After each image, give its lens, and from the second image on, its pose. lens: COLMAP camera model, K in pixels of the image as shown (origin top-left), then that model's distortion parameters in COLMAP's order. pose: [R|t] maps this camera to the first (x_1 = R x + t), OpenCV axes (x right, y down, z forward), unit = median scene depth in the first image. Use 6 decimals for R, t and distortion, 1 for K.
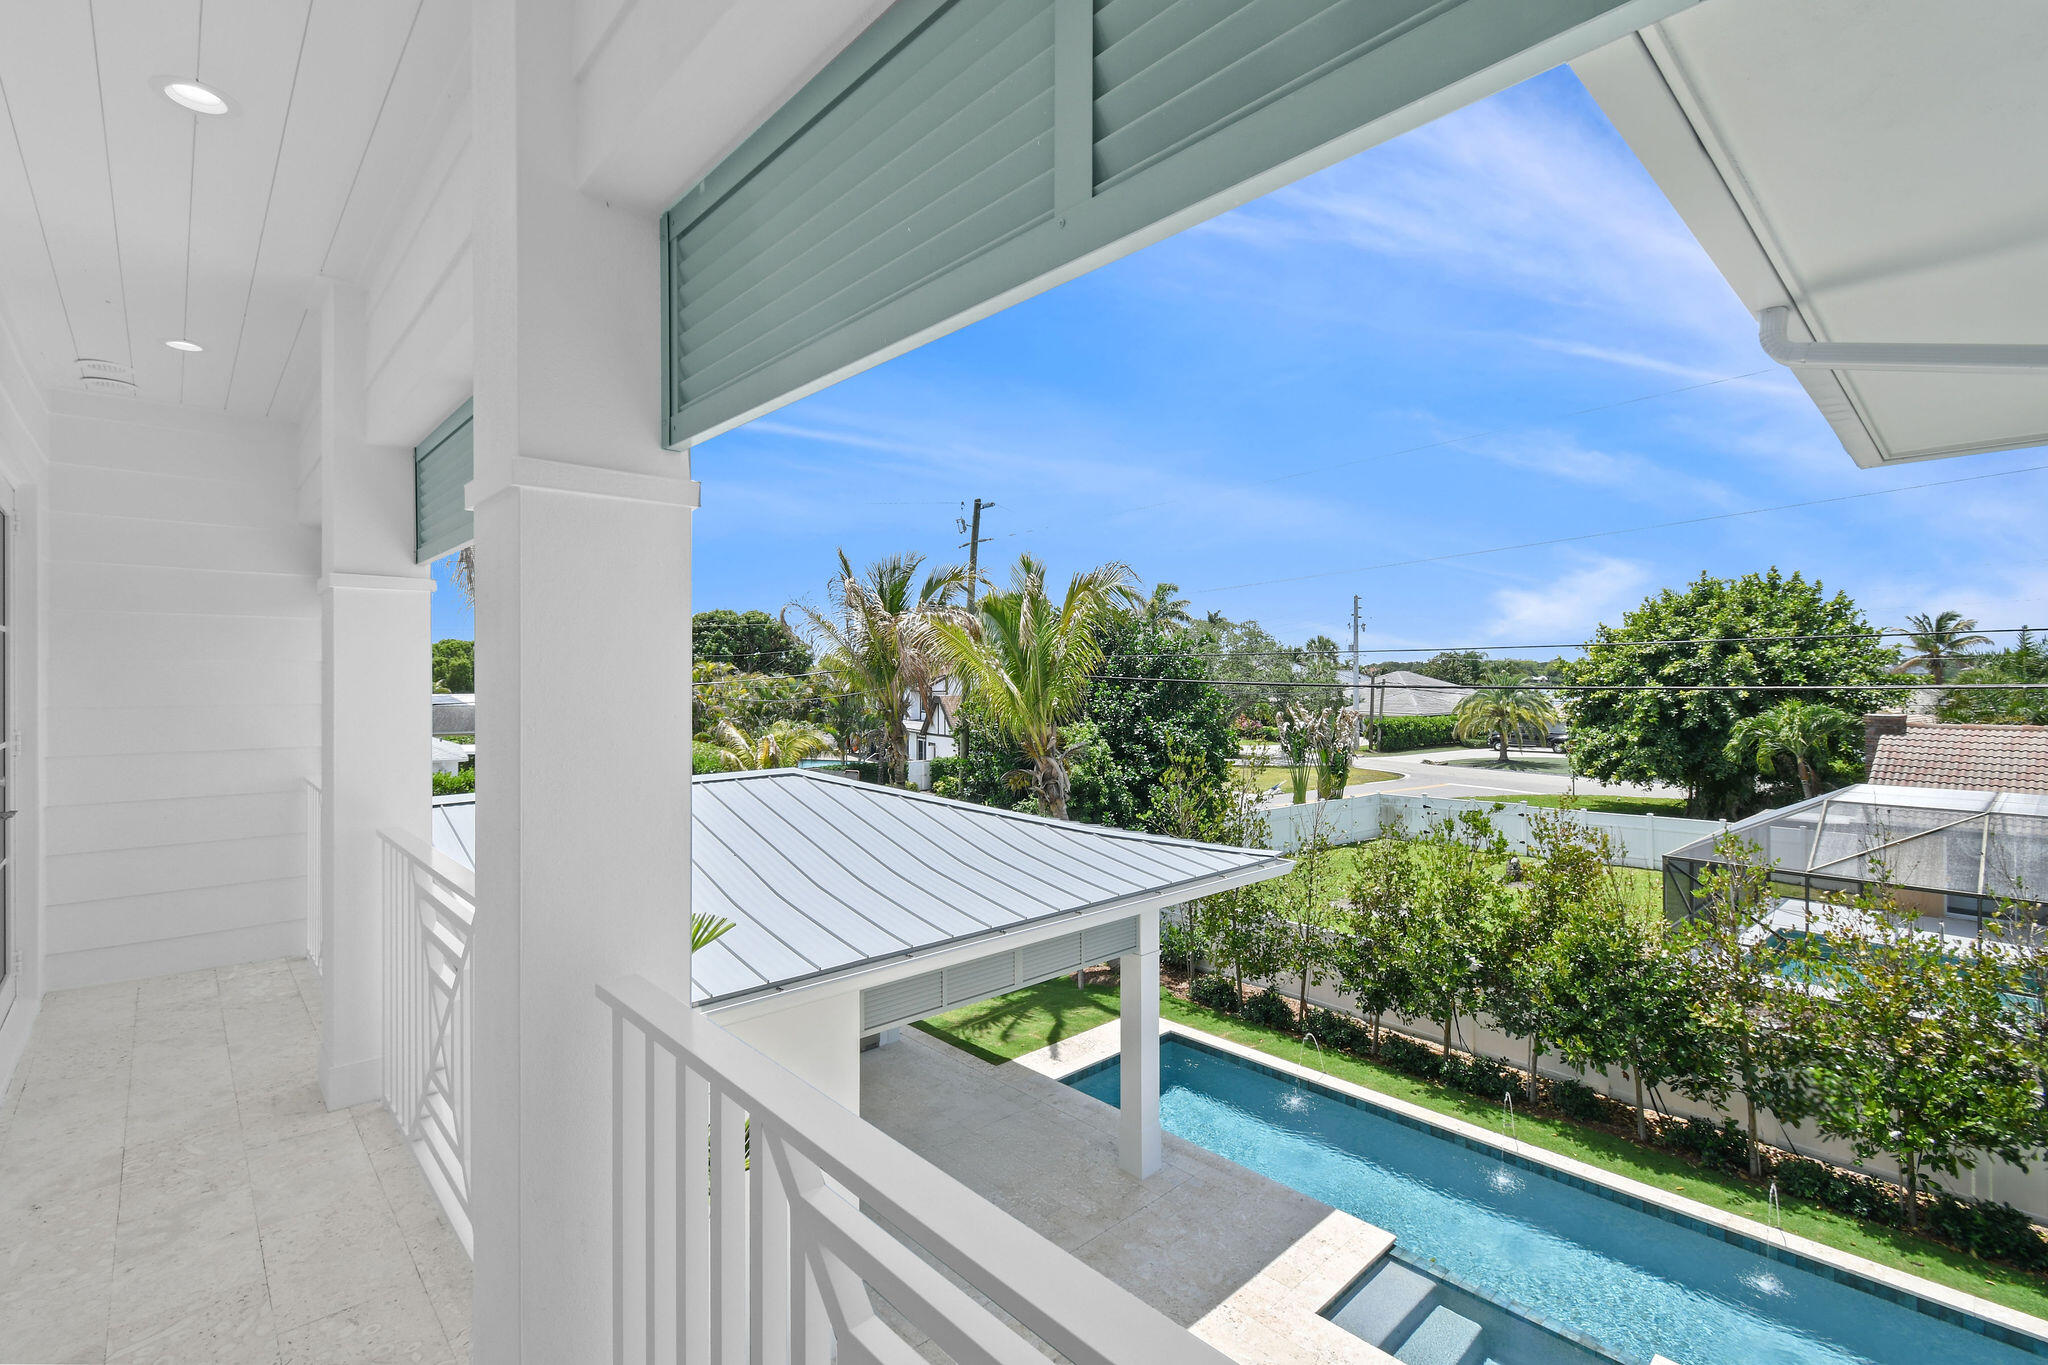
lens RADIAL K [[916.1, 0, 1035.9], [0, 916.1, 685.4], [0, 0, 1]] dist [0.004885, -0.000003]
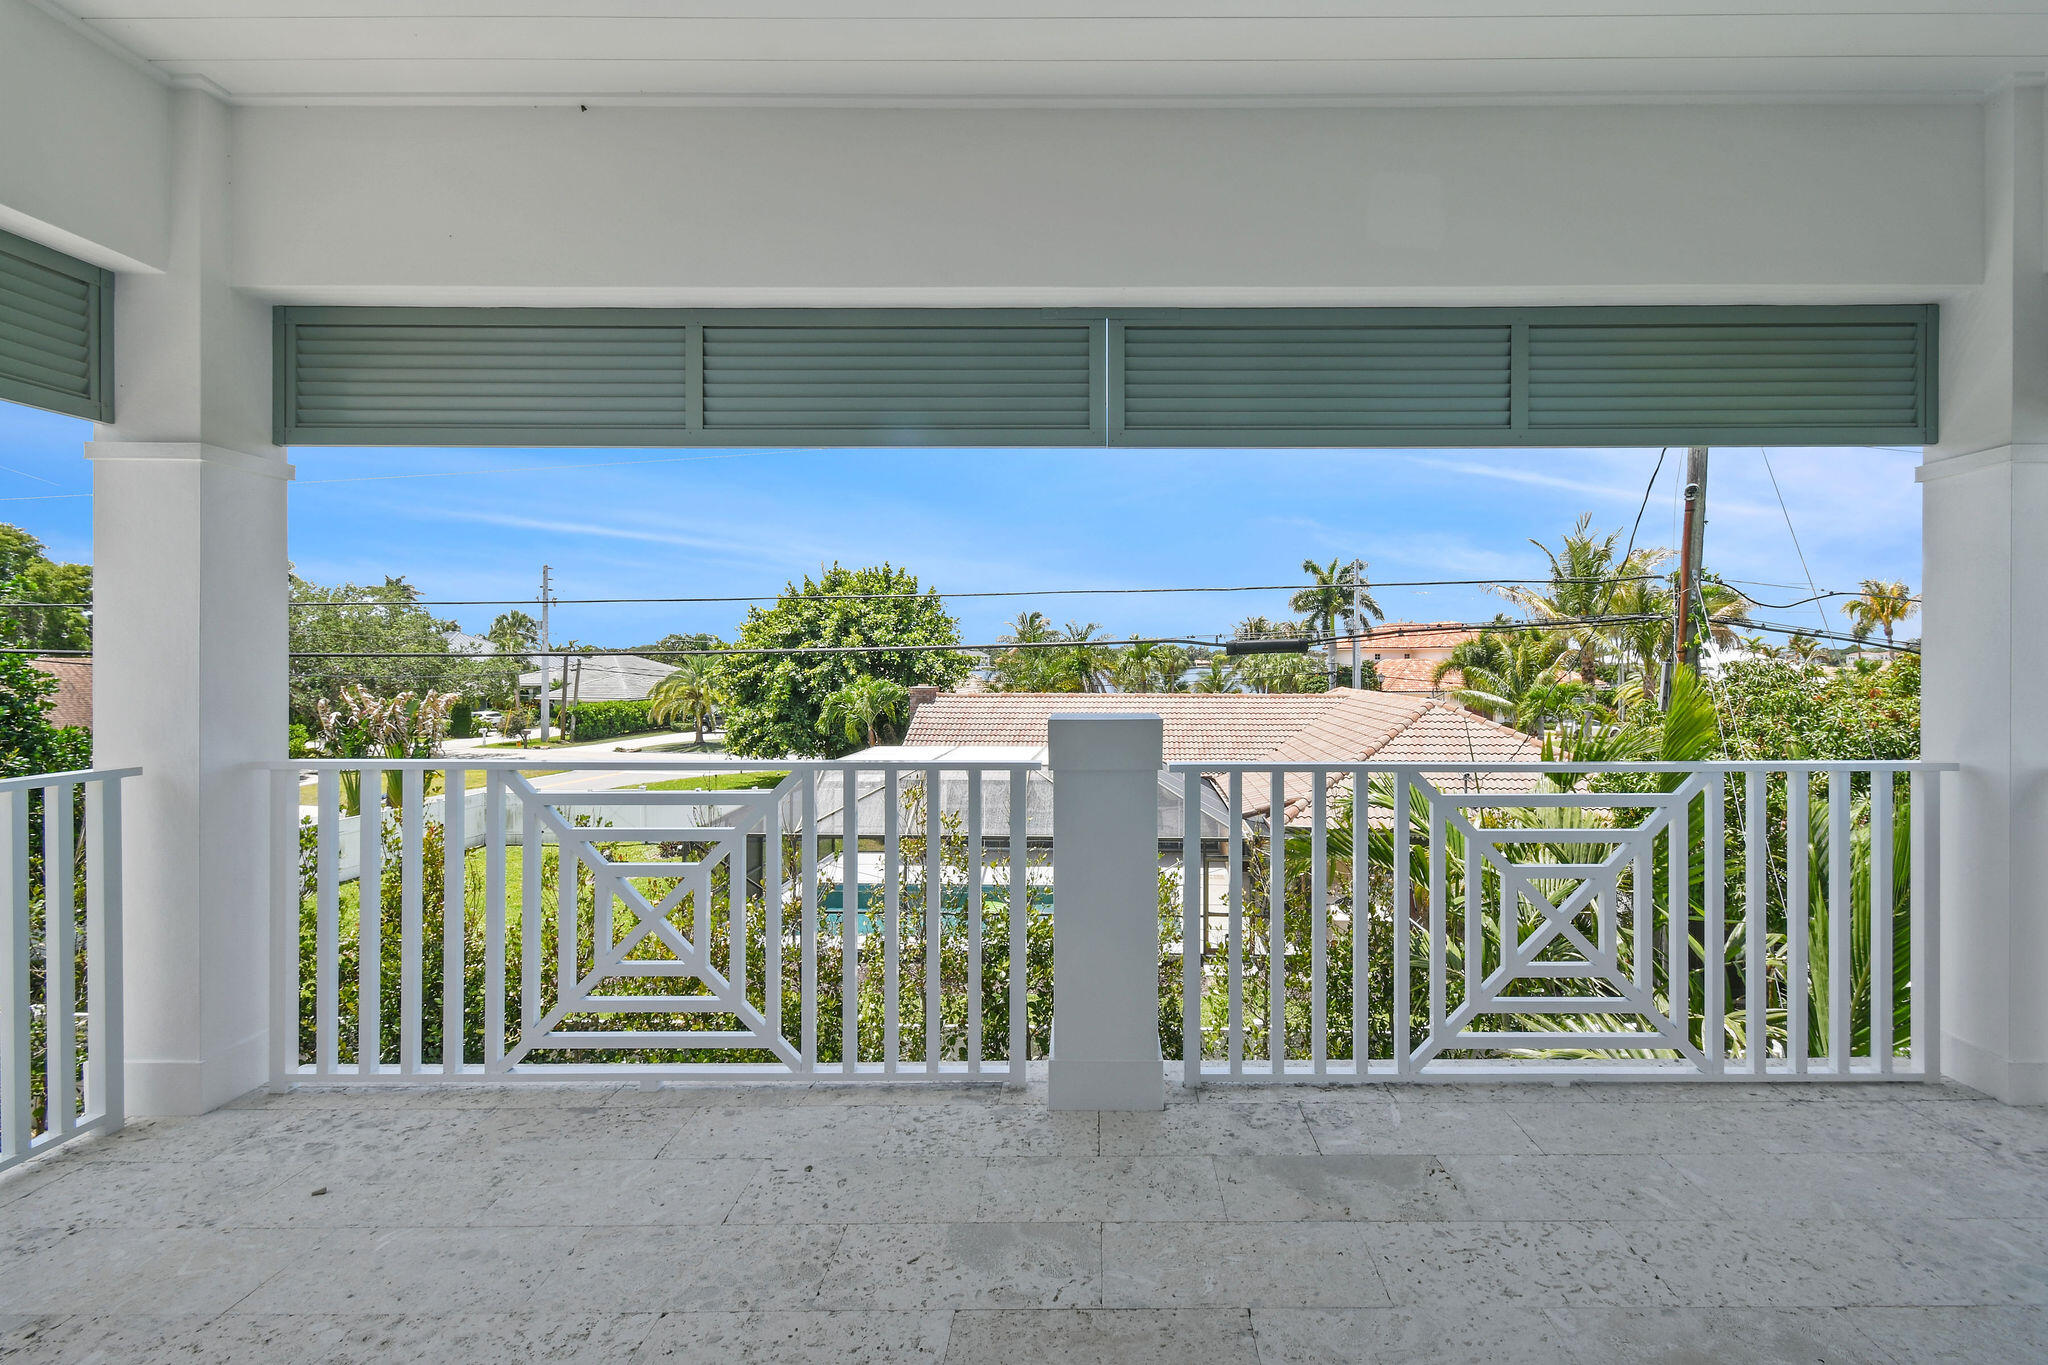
lens RADIAL K [[916.1, 0, 1108.5], [0, 916.1, 661.6], [0, 0, 1]] dist [0.004885, -0.000003]
pose [[0.684679, 0.003001, 0.728839, 0.154091], [0.004047, 0.999960, -0.007919, 0.006688], [-0.728834, 0.008371, 0.684639, 0.005998]]
